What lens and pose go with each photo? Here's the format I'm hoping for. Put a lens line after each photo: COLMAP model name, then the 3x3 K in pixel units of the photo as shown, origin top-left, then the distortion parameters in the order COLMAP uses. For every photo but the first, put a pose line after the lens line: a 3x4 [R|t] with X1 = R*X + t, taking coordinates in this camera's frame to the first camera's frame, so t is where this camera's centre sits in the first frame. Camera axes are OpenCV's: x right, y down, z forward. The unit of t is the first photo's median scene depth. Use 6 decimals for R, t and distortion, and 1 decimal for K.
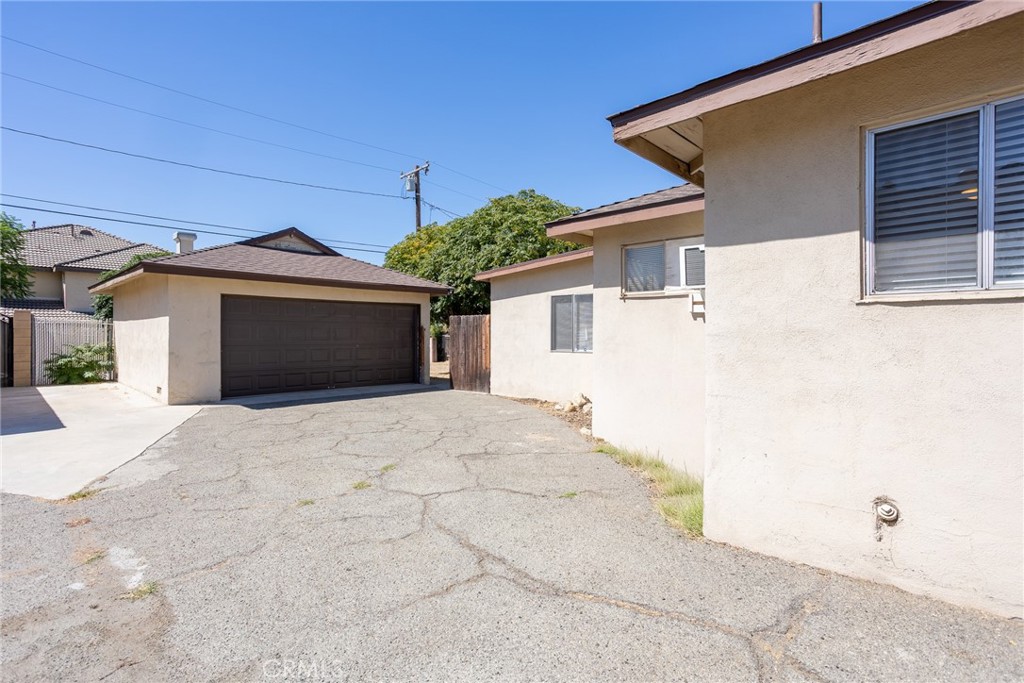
lens RADIAL K [[491.8, 0, 512.0], [0, 491.8, 341.5], [0, 0, 1]] dist [-0.055563, 0.028030]
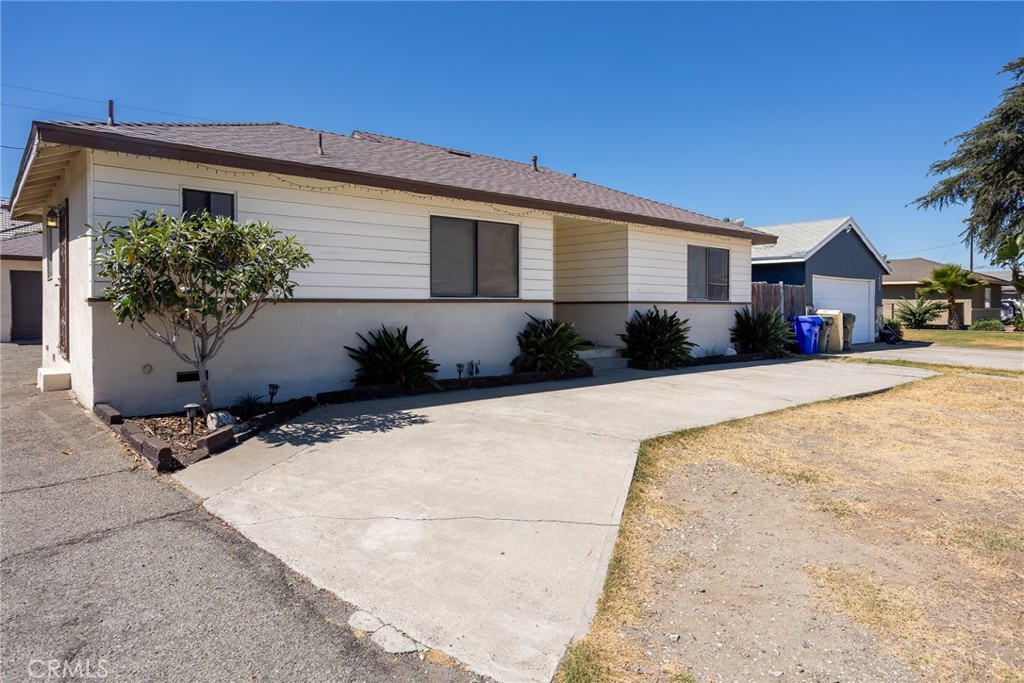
lens RADIAL K [[619.8, 0, 513.5], [0, 619.8, 316.4], [0, 0, 1]] dist [-0.006841, 0.000507]
pose [[0.994601, 0.000650, -0.103775, 1.688840], [-0.000396, 0.999997, 0.002471, 0.058271], [0.103776, -0.002417, 0.994598, -1.089190]]
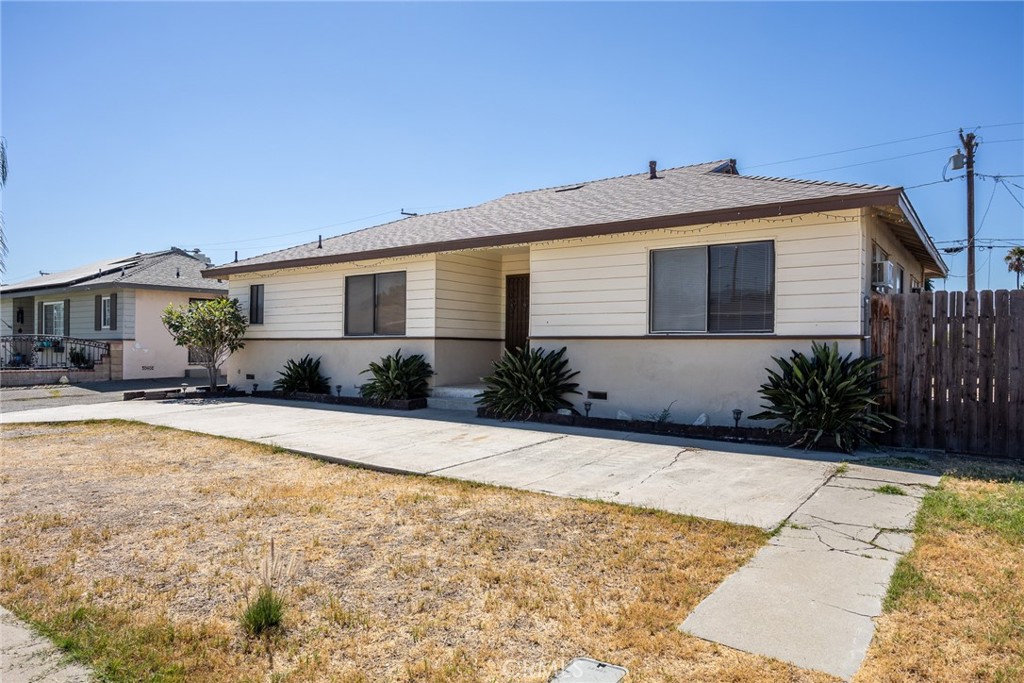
lens RADIAL K [[672.3, 0, 512.0], [0, 672.3, 341.5], [0, 0, 1]] dist [0.001663, 0.000355]
pose [[0.121574, -0.011597, -0.992515, 3.496334], [-0.021056, 0.999677, -0.014260, 0.054535], [0.992359, 0.022632, 0.121290, 0.547681]]
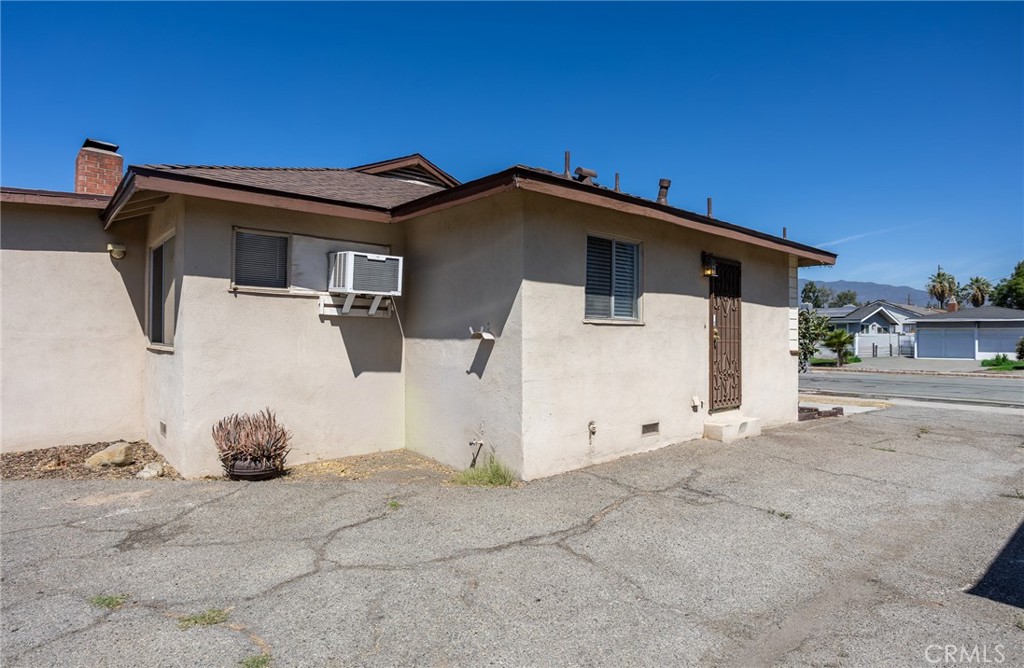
lens RADIAL K [[567.0, 0, 512.0], [0, 567.0, 334.0], [0, 0, 1]] dist [-0.016351, 0.000308]
pose [[0.113414, 0.007108, 0.993522, -0.659003], [0.005574, 0.999954, -0.007790, -0.008440], [-0.993532, 0.006421, 0.113369, 0.438378]]
